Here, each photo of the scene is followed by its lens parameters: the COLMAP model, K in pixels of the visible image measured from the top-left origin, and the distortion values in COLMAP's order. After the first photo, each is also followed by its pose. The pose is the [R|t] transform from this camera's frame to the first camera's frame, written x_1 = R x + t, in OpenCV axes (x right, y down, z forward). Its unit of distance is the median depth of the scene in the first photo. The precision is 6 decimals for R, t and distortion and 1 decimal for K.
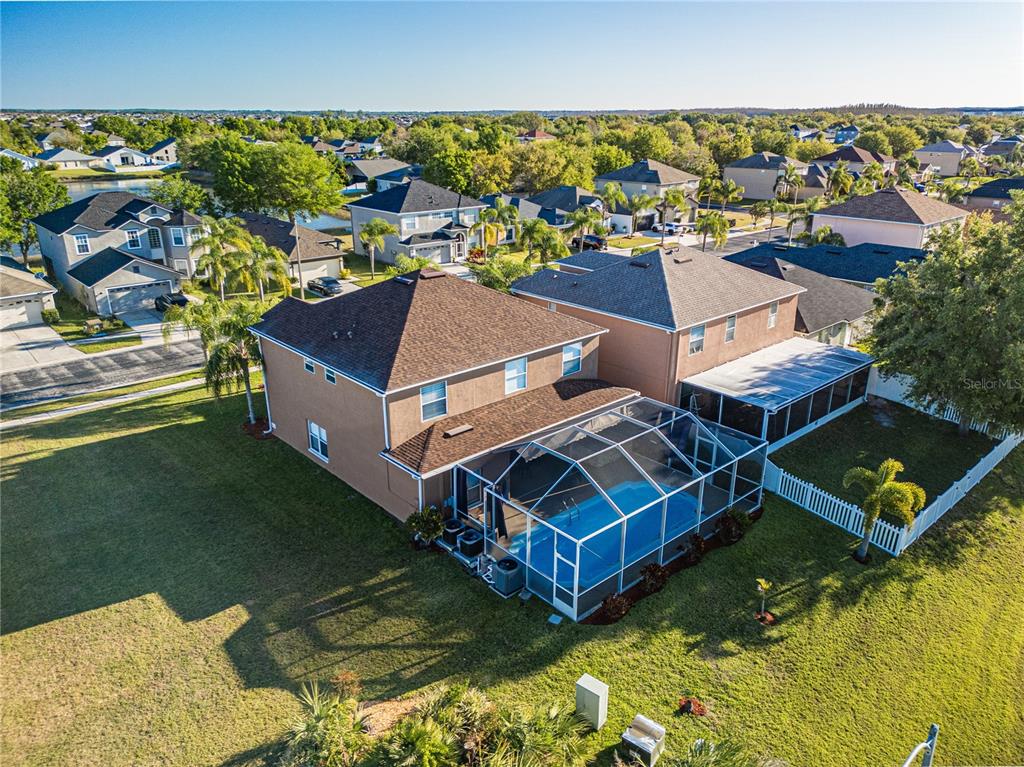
lens RADIAL K [[720.5, 0, 514.0], [0, 720.5, 389.0], [0, 0, 1]] dist [0.067969, -0.074684]
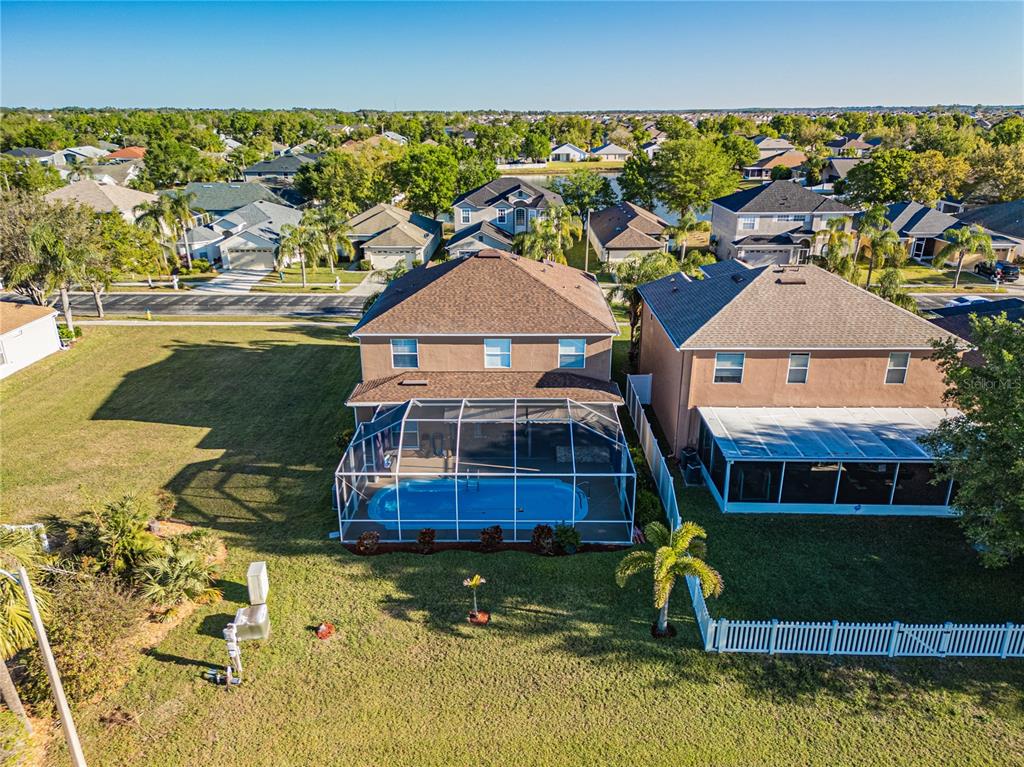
lens RADIAL K [[729.2, 0, 512.0], [0, 729.2, 383.5], [0, 0, 1]] dist [0.028099, -0.001952]
pose [[0.726700, 0.231439, -0.646795, 0.657928], [-0.235021, 0.968483, 0.082493, -0.062238], [0.645502, 0.092063, 0.758190, 0.164117]]
